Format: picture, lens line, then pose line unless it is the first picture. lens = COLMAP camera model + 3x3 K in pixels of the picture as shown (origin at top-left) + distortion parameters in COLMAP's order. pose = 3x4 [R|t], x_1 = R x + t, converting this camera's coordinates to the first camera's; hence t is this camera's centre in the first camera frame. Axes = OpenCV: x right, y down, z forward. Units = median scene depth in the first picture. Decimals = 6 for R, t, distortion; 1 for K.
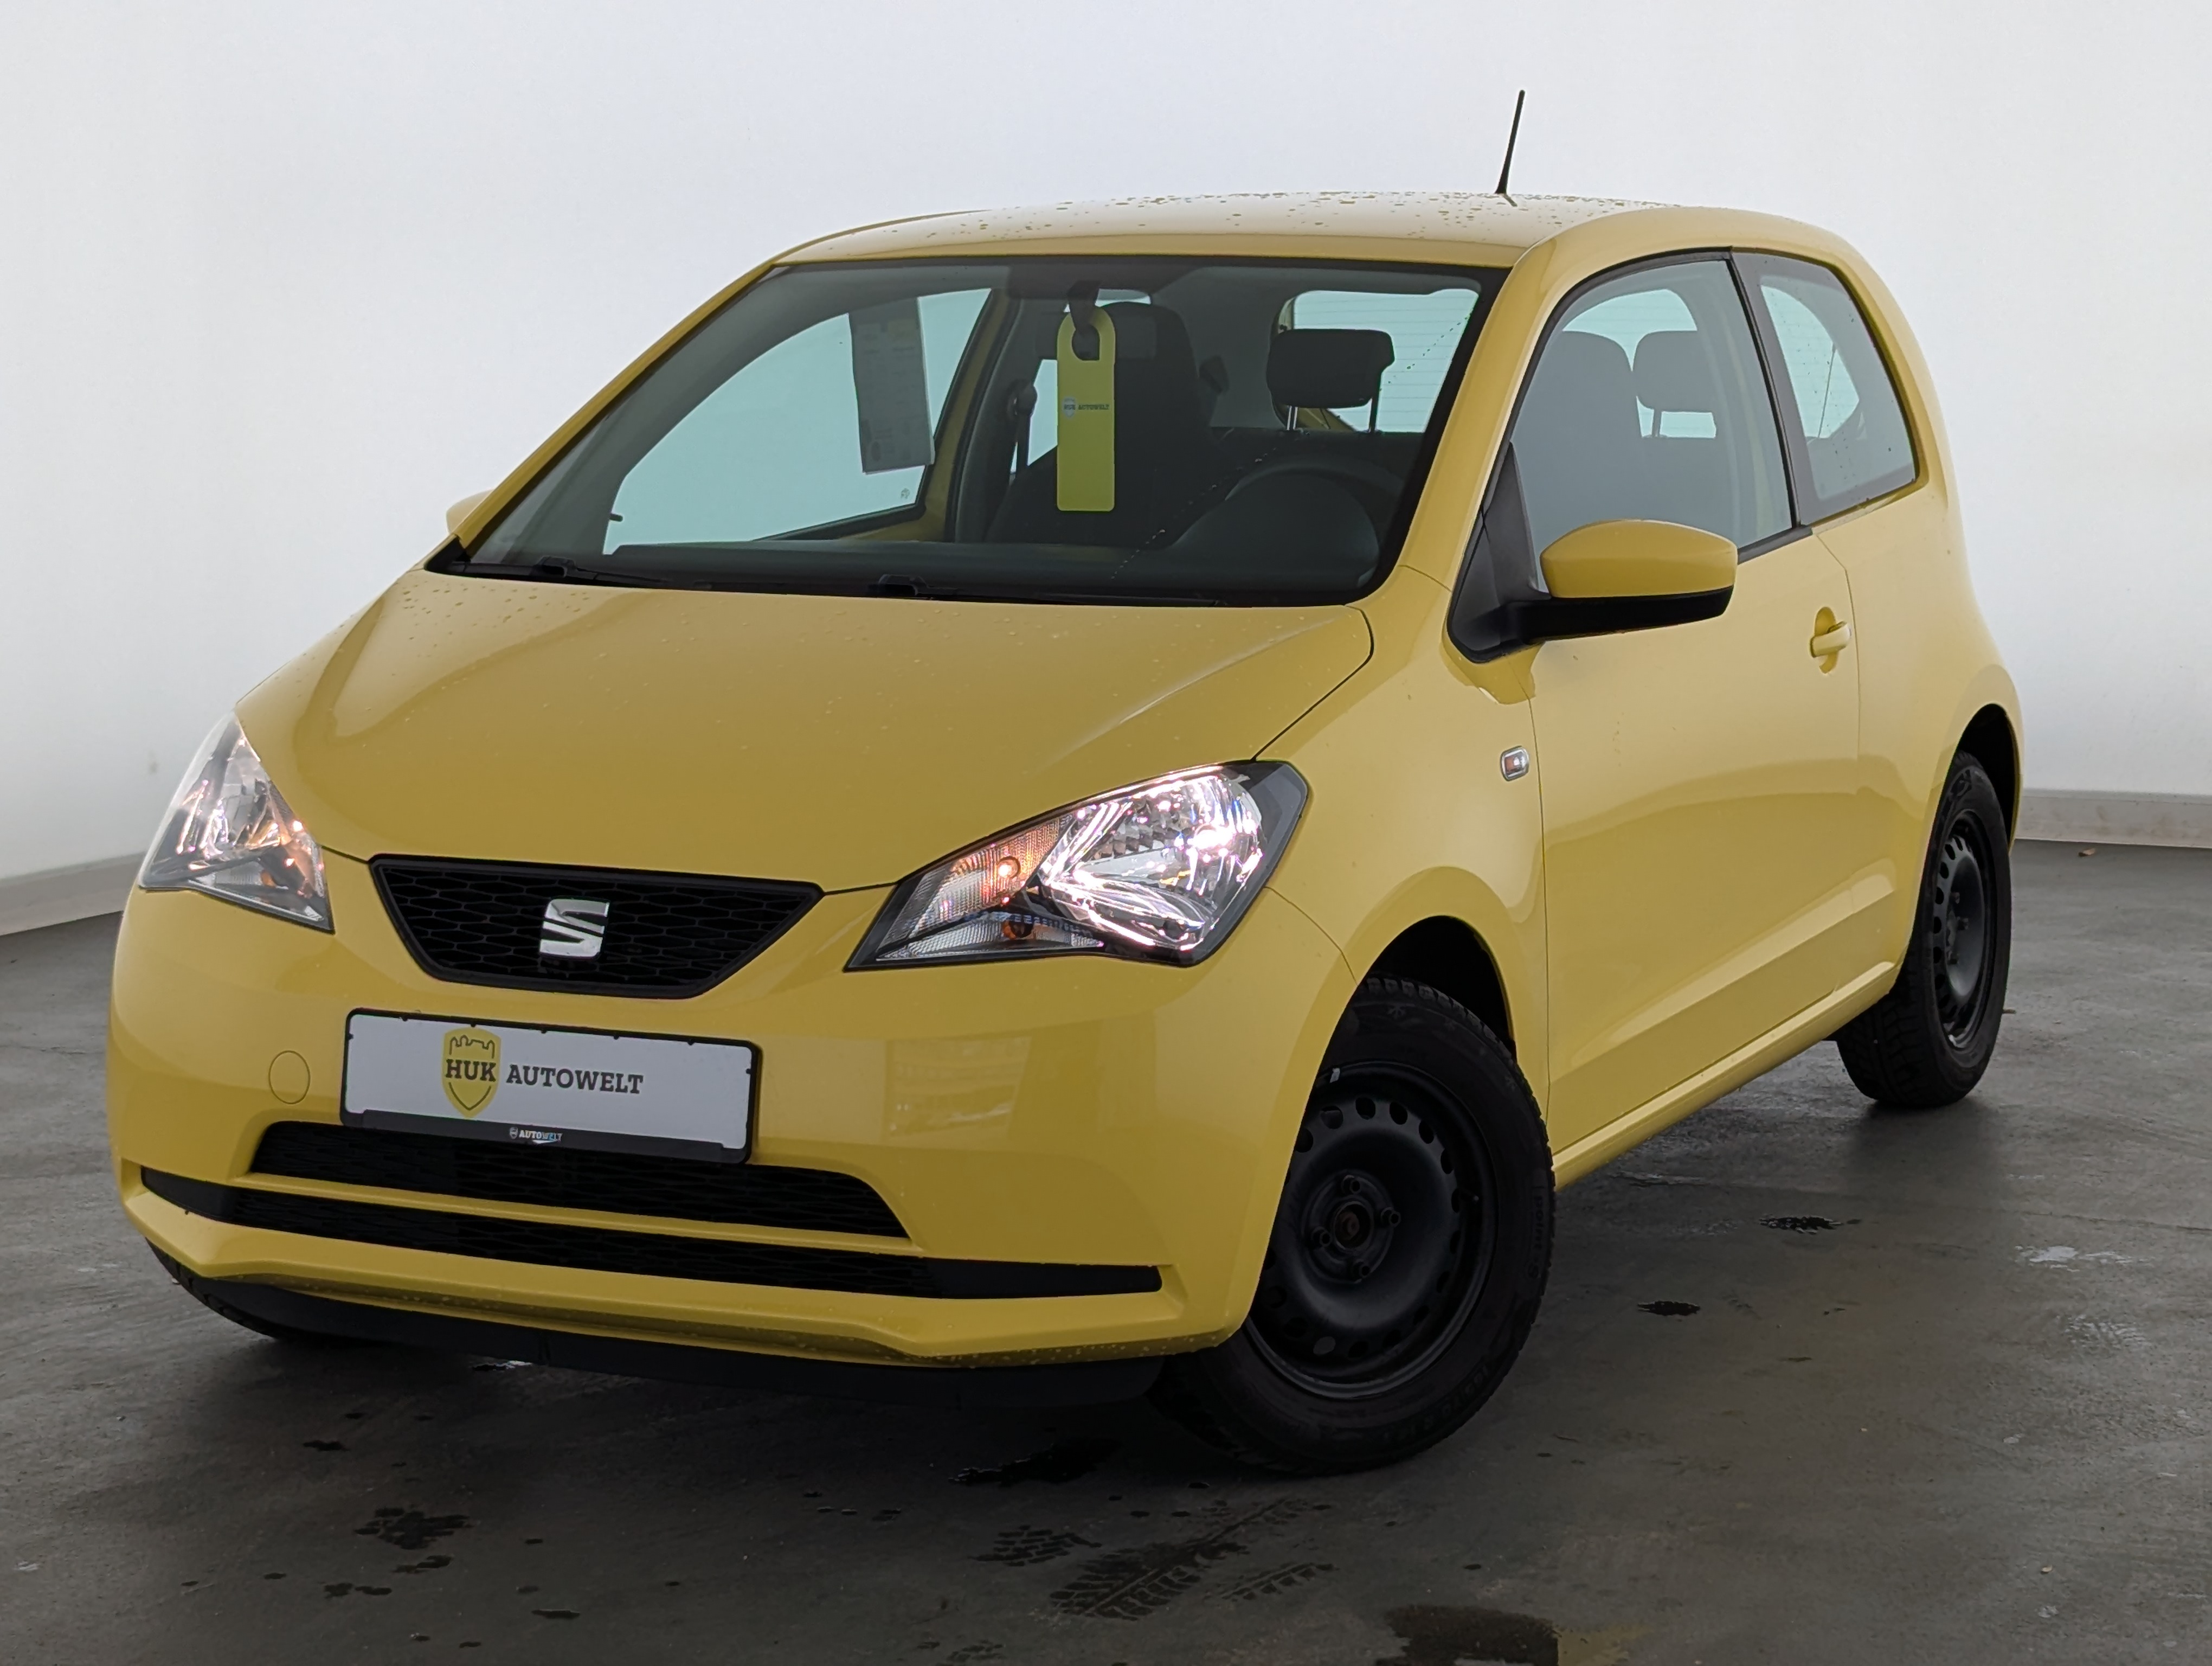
lens RADIAL K [[3899.2, 0, 1121.4], [0, 3899.2, 838.9], [0, 0, 1]] dist [0.278156, 0.000000]
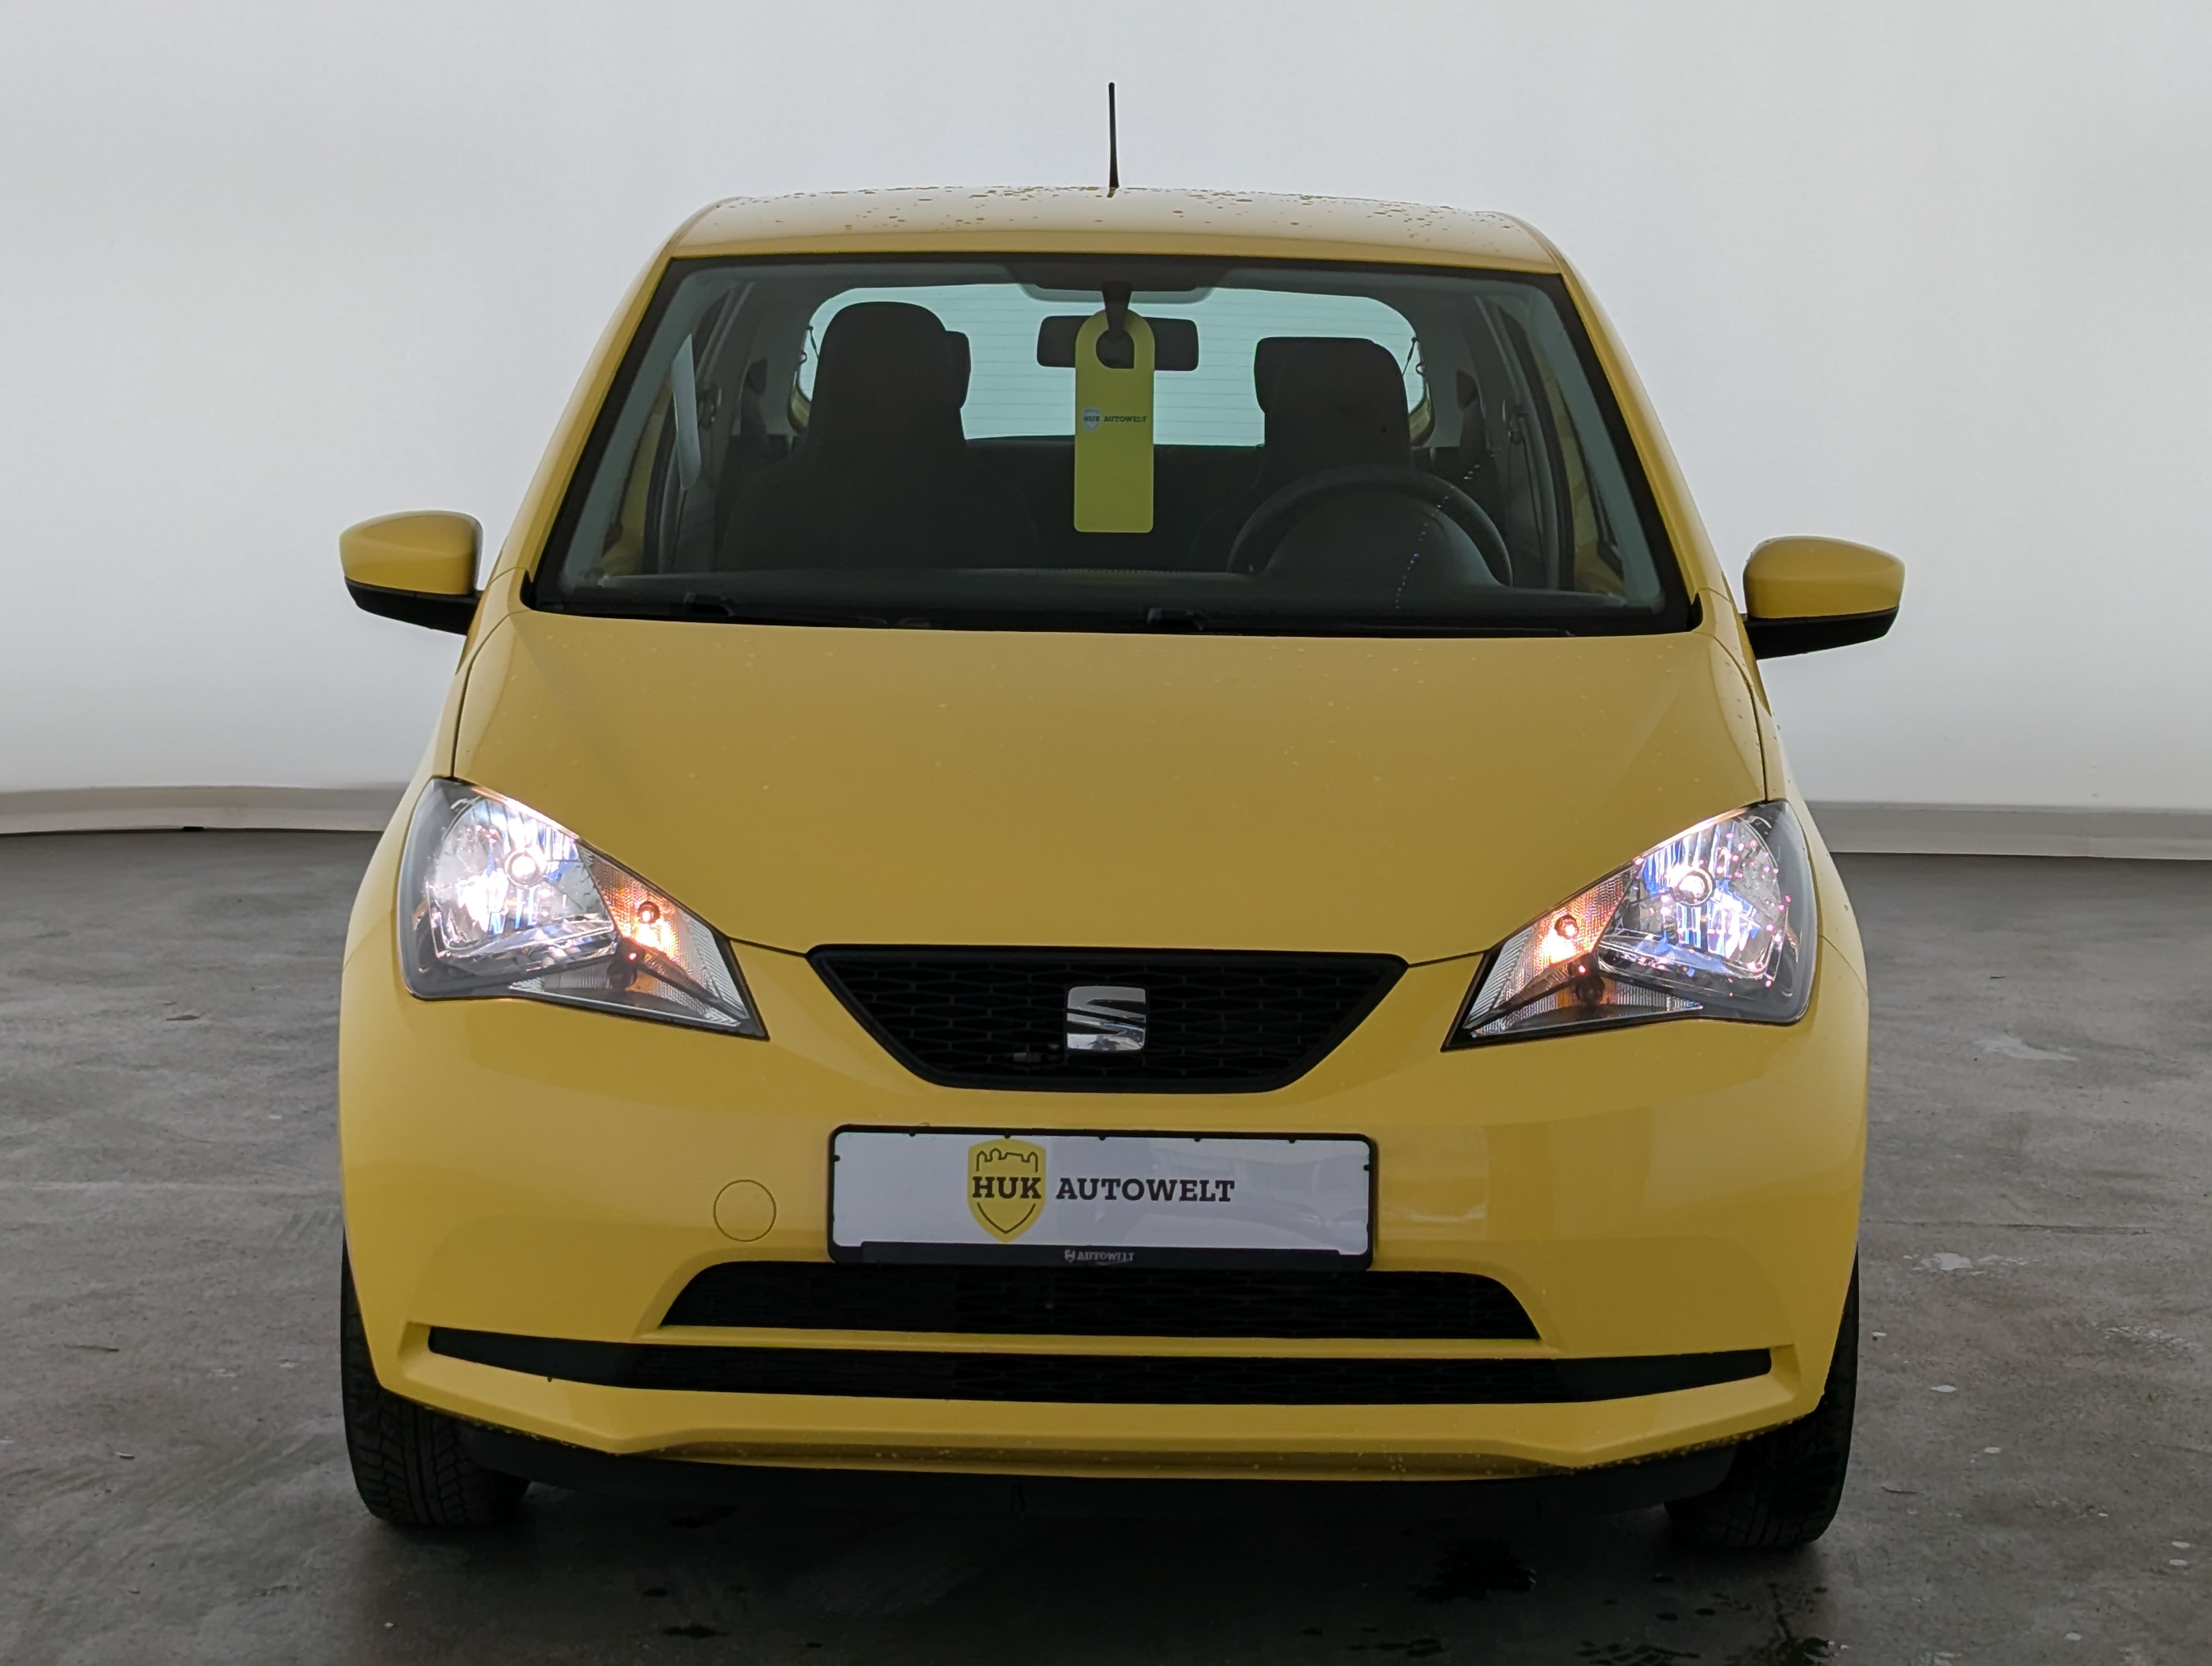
lens RADIAL K [[3899.2, 0, 1100.8], [0, 3899.2, 838.5], [0, 0, 1]] dist [0.278156, 0.000000]
pose [[0.903994, -0.037662, 0.425883, -0.513745], [0.035203, 0.999287, 0.013645, -0.029787], [-0.426094, 0.002657, 0.904675, 0.205521]]
